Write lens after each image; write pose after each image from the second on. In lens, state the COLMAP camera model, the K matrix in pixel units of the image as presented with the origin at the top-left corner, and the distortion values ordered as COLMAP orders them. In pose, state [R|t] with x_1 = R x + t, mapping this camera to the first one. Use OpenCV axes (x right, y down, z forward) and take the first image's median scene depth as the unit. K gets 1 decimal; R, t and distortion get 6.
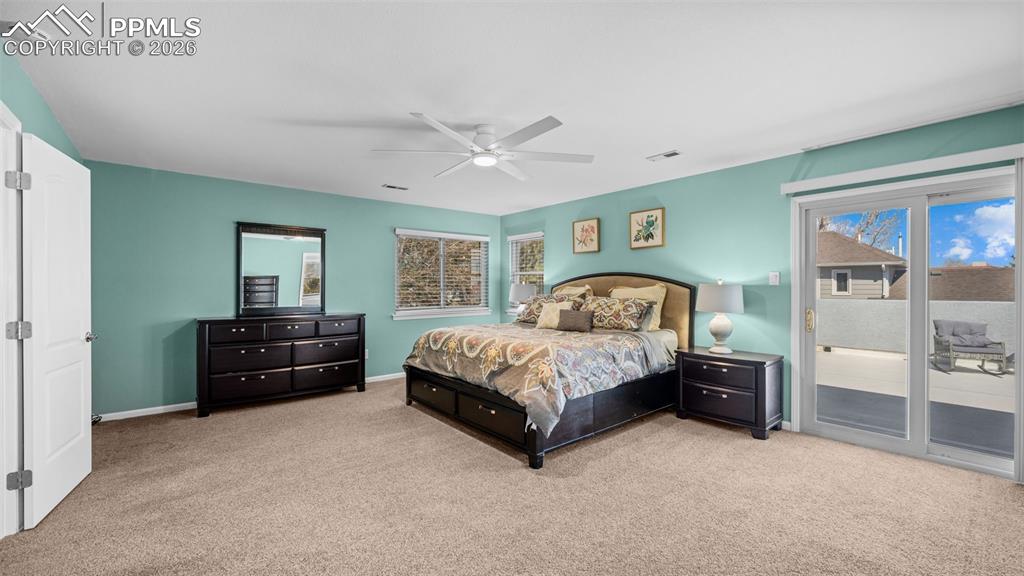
lens RADIAL K [[413.9, 0, 507.9], [0, 413.9, 286.5], [0, 0, 1]] dist [-0.000354, -0.000056]
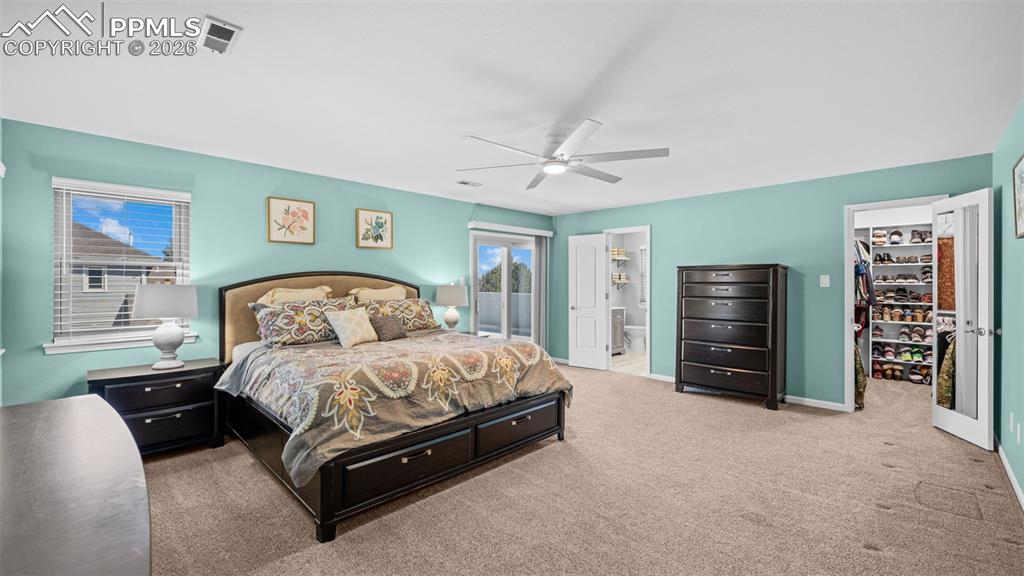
lens RADIAL K [[413.9, 0, 507.9], [0, 413.9, 286.5], [0, 0, 1]] dist [-0.000354, -0.000056]
pose [[-0.094940, -0.010862, 0.995424, -0.674815], [-0.001165, 0.999941, 0.010800, -0.013000], [-0.995482, -0.000134, -0.094947, 0.766346]]
